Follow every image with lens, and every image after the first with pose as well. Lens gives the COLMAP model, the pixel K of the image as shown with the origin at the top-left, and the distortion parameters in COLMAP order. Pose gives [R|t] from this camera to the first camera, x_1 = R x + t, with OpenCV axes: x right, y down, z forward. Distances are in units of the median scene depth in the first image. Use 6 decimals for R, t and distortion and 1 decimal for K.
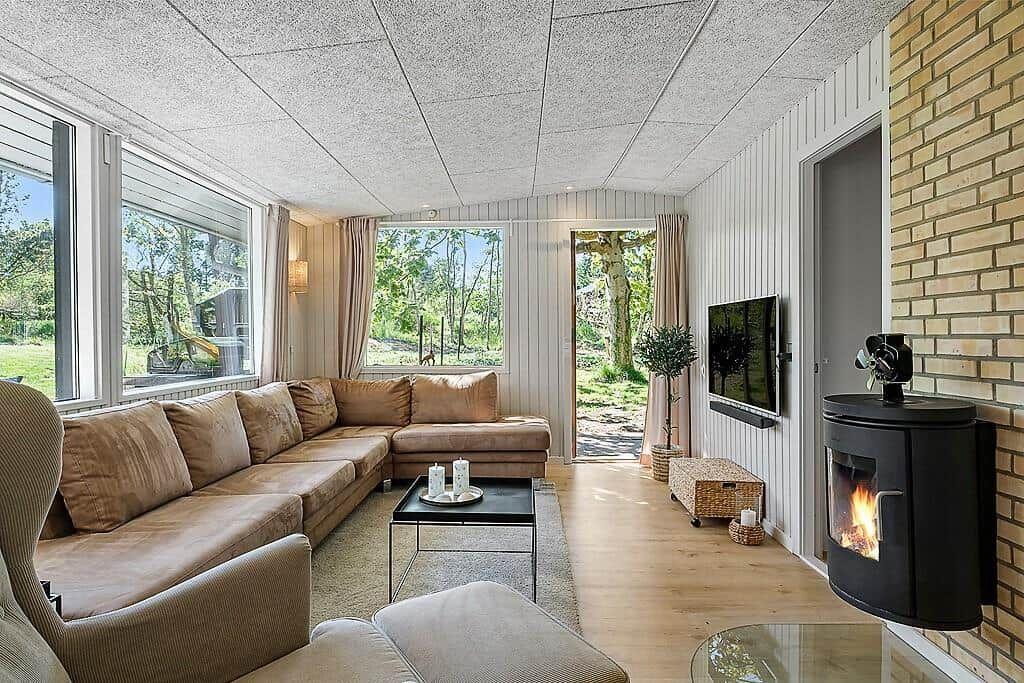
lens RADIAL K [[572.9, 0, 512.0], [0, 572.9, 341.5], [0, 0, 1]] dist [0.000970, -0.000154]
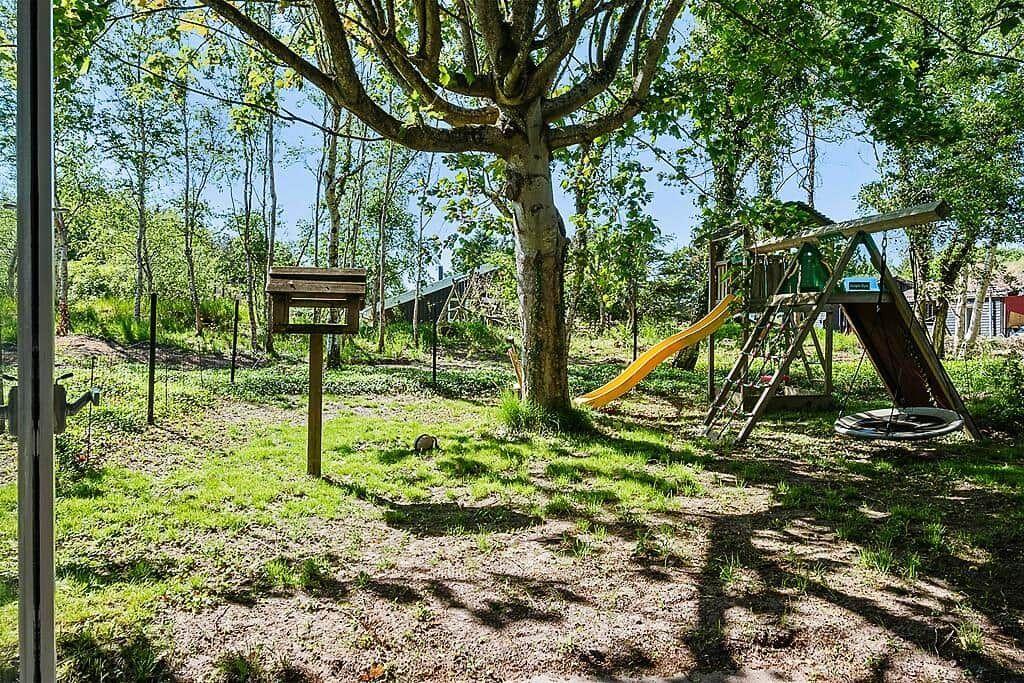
lens RADIAL K [[572.9, 0, 512.0], [0, 572.9, 341.5], [0, 0, 1]] dist [0.000970, -0.000154]
pose [[0.983944, 0.008781, 0.178263, 0.081704], [-0.007773, 0.999950, -0.006347, -0.003287], [-0.178309, 0.004859, 0.983962, 0.556100]]
